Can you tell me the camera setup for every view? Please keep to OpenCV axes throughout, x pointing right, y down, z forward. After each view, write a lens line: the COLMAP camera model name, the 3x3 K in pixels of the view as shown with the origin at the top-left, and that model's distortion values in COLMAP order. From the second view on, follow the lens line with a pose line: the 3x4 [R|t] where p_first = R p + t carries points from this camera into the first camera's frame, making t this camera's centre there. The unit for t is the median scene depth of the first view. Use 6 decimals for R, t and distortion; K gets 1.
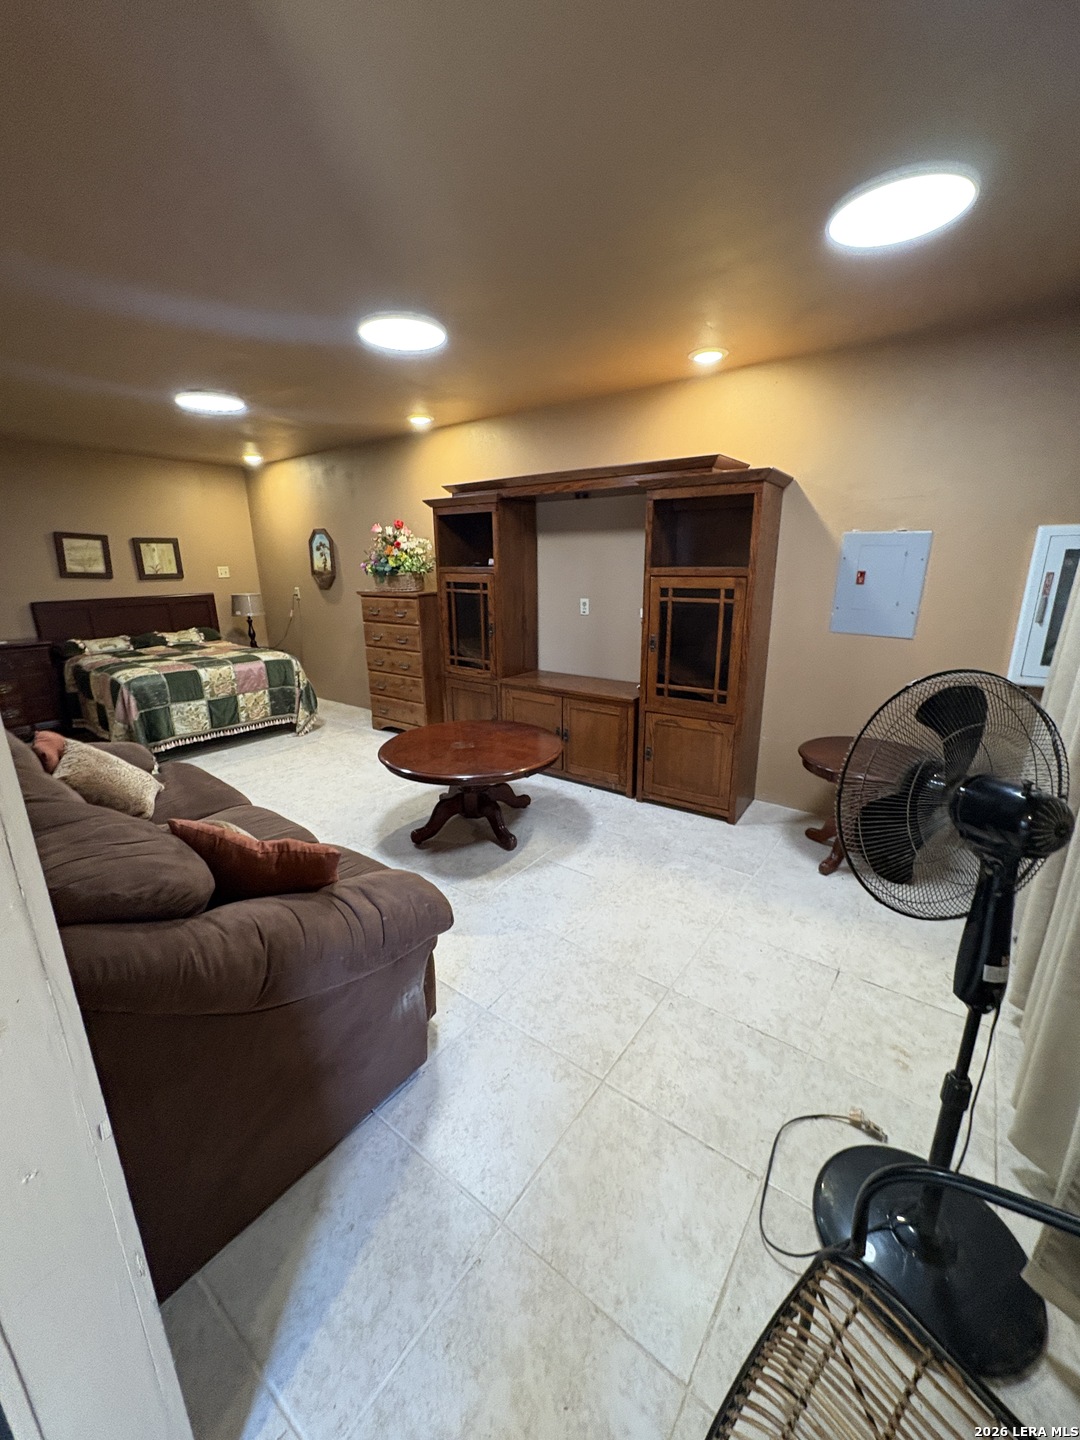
lens RADIAL K [[572.0, 0, 534.8], [0, 572.0, 716.6], [0, 0, 1]] dist [-0.000042, 0.000054]
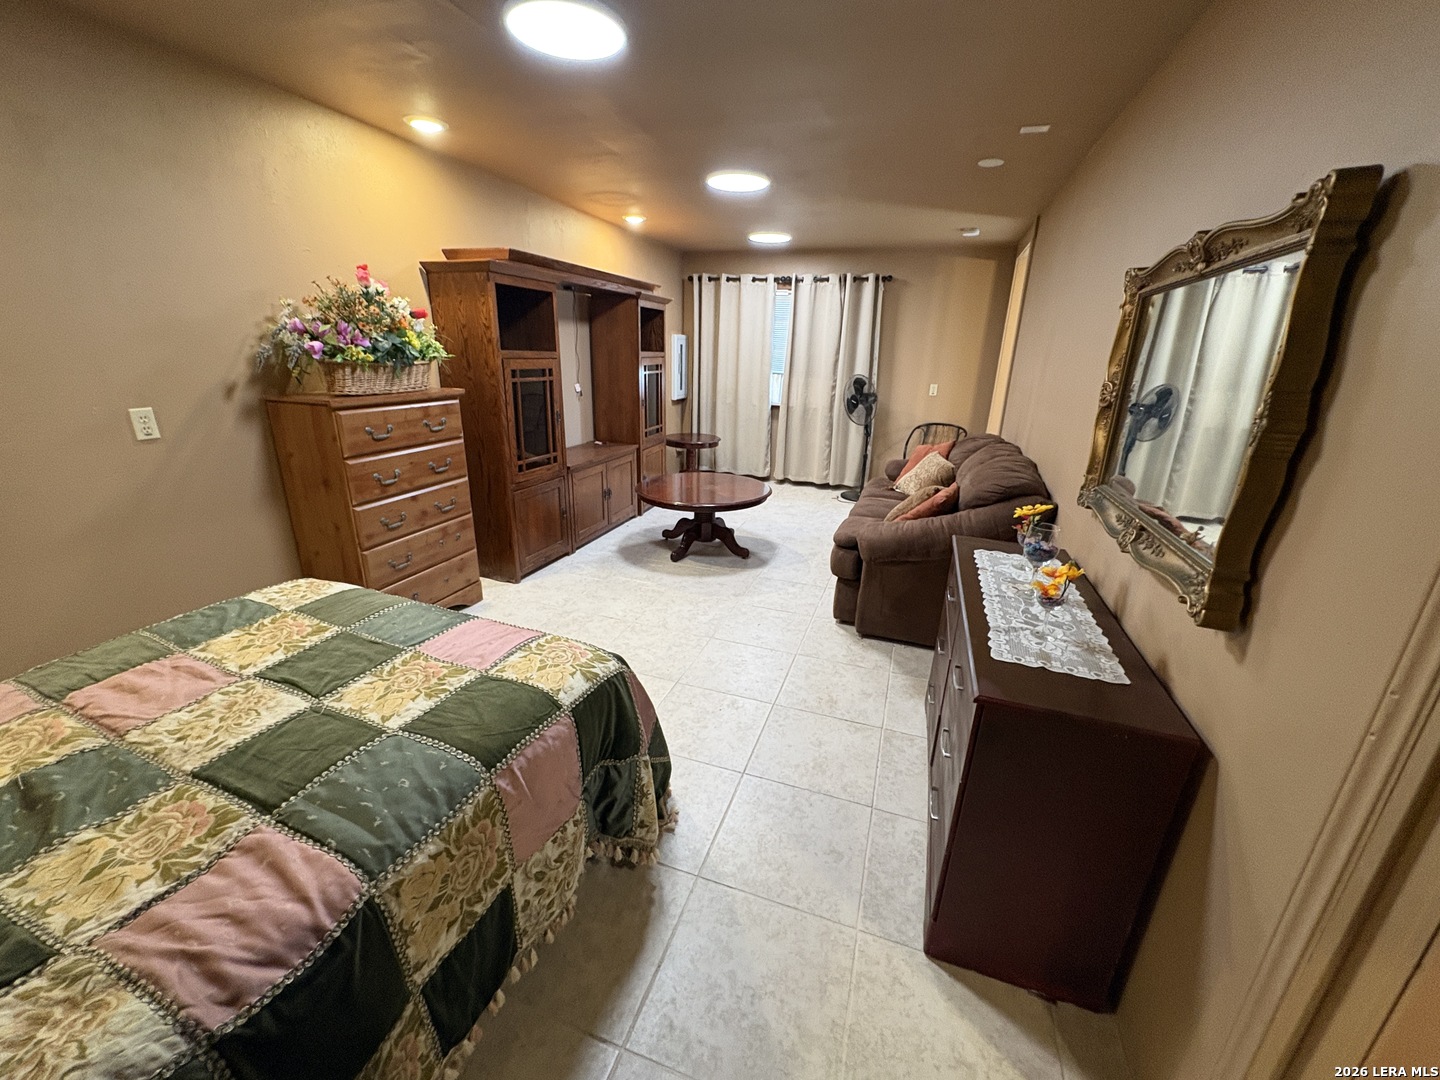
lens RADIAL K [[572.0, 0, 715.8], [0, 572.0, 536.0], [0, 0, 1]] dist [-0.000042, 0.000054]
pose [[-0.315732, -0.289326, 0.903661, -0.959676], [0.228806, 0.901057, 0.368435, -0.237057], [-0.920848, 0.323089, -0.218293, 0.915804]]
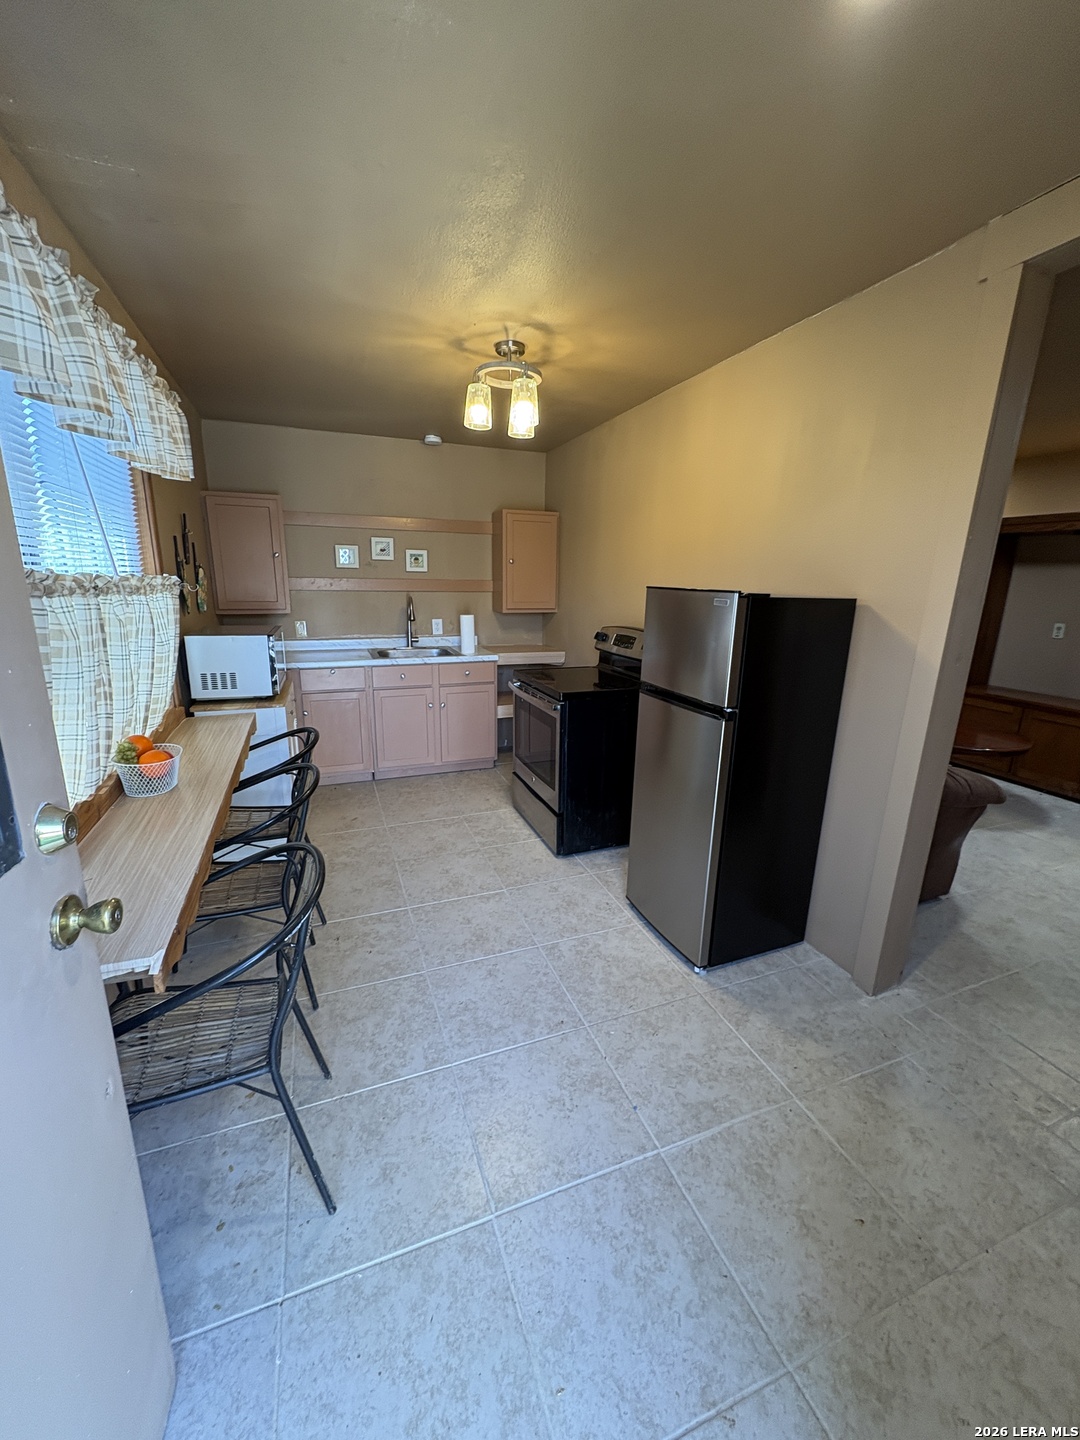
lens RADIAL K [[572.0, 0, 534.8], [0, 572.0, 716.6], [0, 0, 1]] dist [-0.000042, 0.000054]
pose [[0.851008, 0.152932, -0.502391, -0.169653], [-0.166887, 0.985822, 0.017400, 0.104035], [0.497929, 0.069035, 0.864466, -0.383289]]
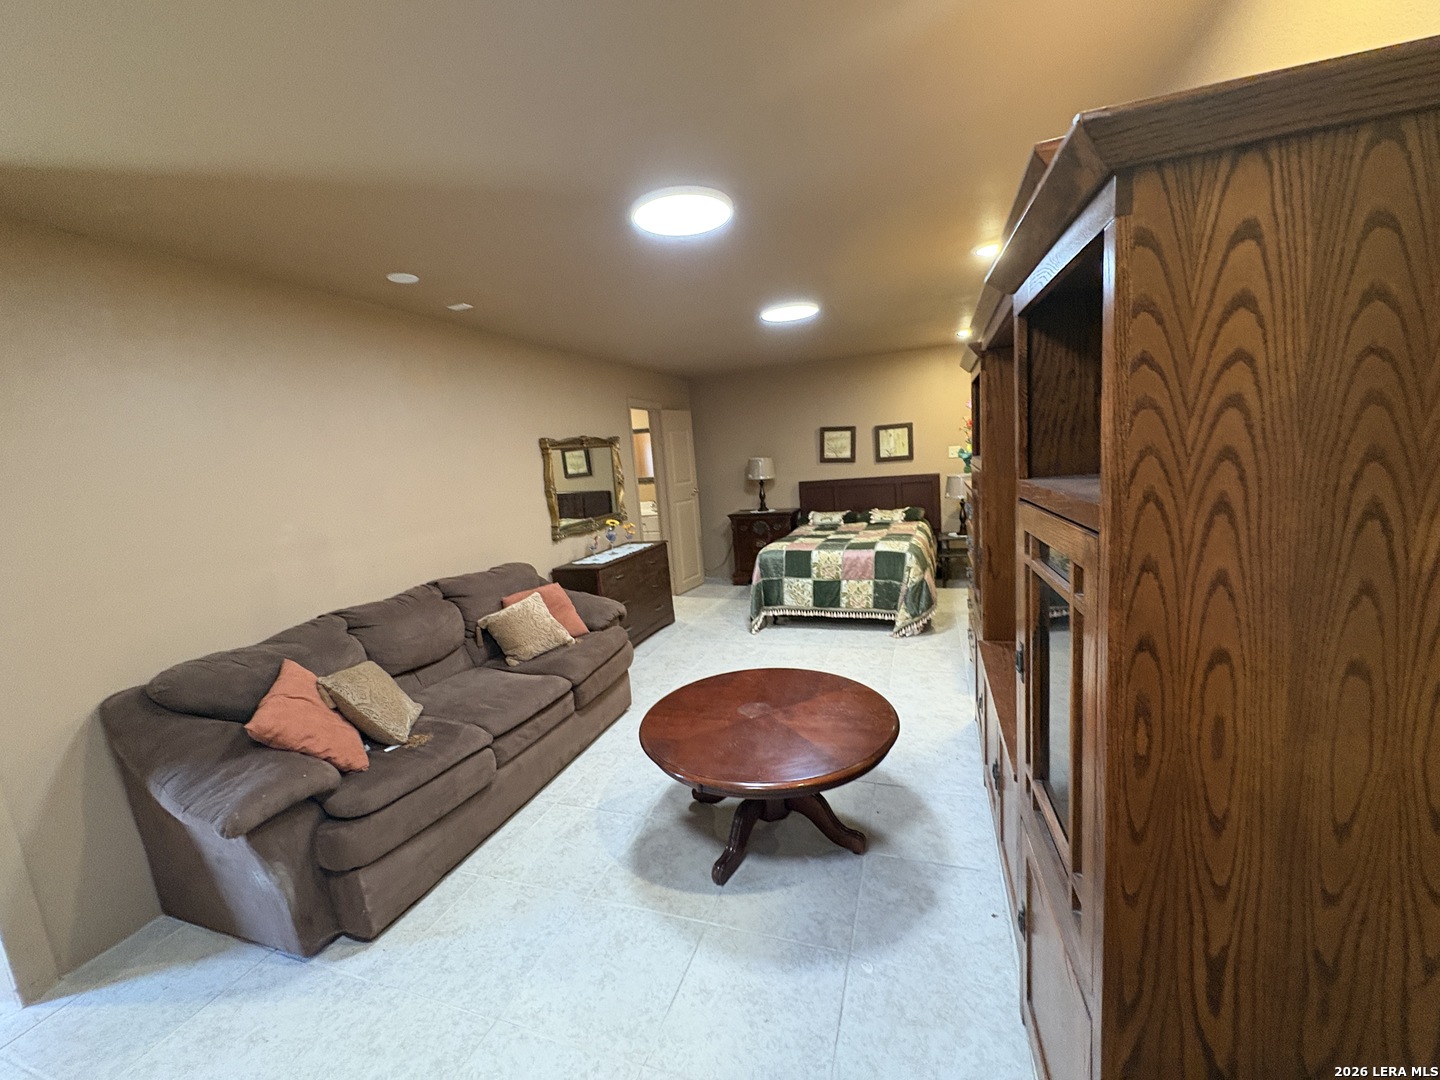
lens RADIAL K [[564.3, 0, 718.1], [0, 564.3, 545.1], [0, 0, 1]] dist [0.000103, -0.000014]
pose [[0.314192, 0.133194, -0.939969, 0.358155], [-0.180294, 0.980462, 0.078668, -0.144427], [0.932082, 0.144754, 0.332068, 0.475447]]
